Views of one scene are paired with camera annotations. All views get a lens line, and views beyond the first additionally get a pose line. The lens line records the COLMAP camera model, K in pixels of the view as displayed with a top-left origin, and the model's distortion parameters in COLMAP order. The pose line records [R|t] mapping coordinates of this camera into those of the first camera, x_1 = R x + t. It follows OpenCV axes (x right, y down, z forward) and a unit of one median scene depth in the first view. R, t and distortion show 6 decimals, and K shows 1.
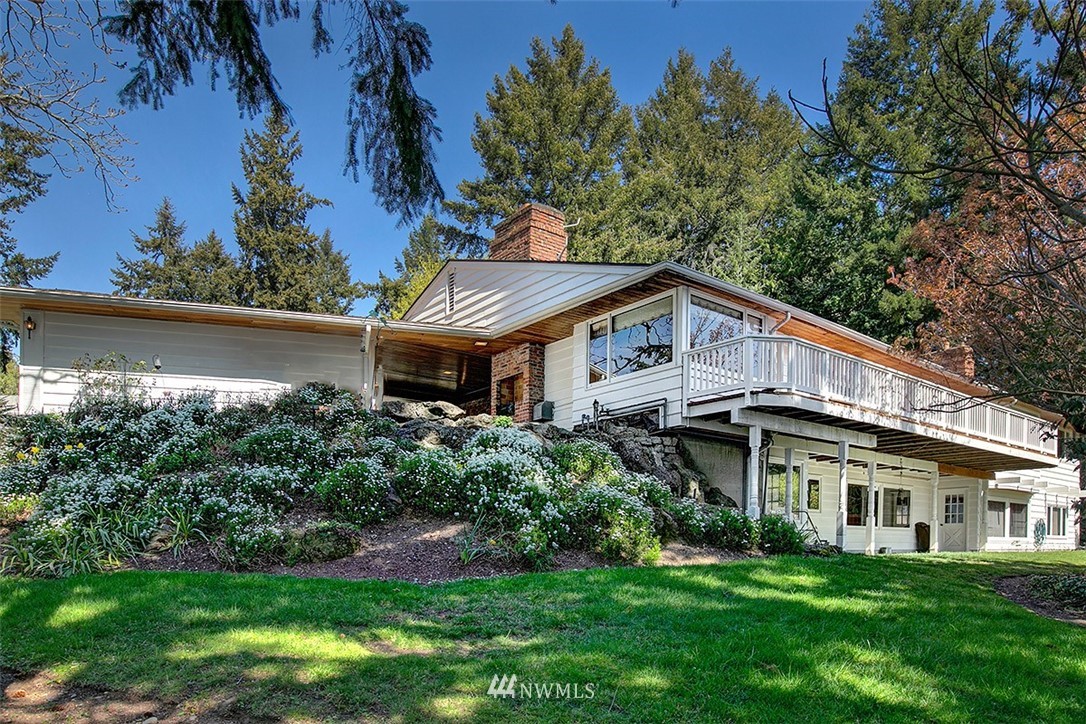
lens RADIAL K [[691.6, 0, 543.0], [0, 691.6, 362.0], [0, 0, 1]] dist [-0.014750, 0.000270]
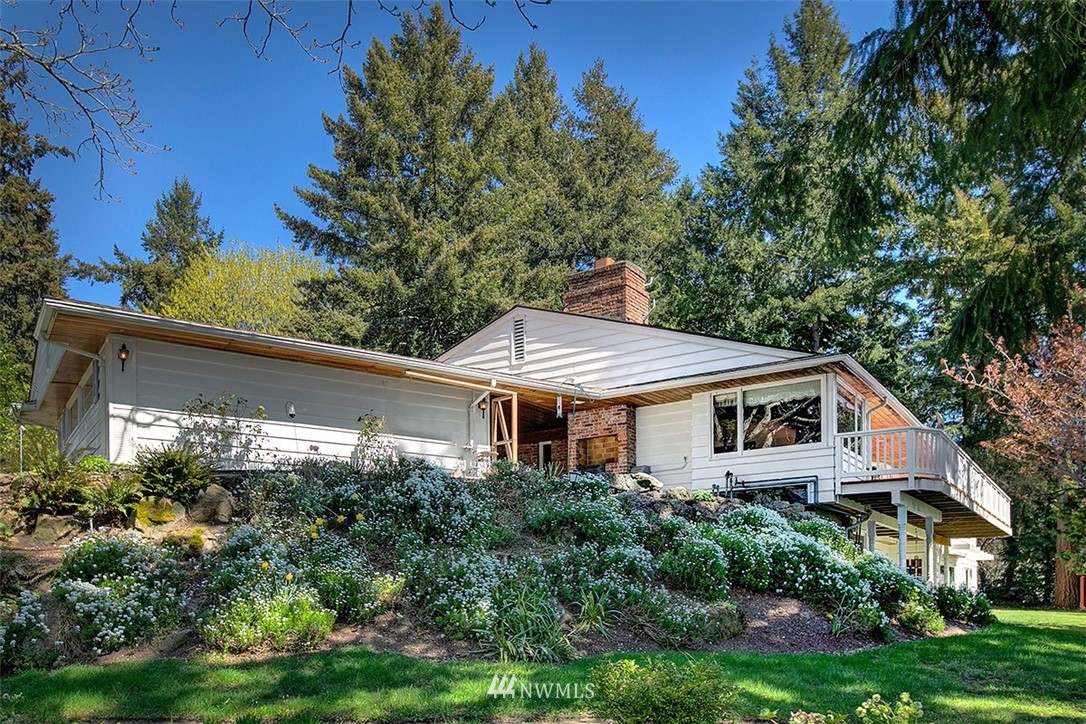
lens RADIAL K [[815.3, 0, 543.0], [0, 815.3, 362.0], [0, 0, 1]] dist [-0.005508, 0.000768]
pose [[0.951561, 0.076260, 0.297853, -0.552603], [-0.068761, 0.996998, -0.035591, -0.044631], [-0.299673, 0.013387, 0.953948, -0.082875]]
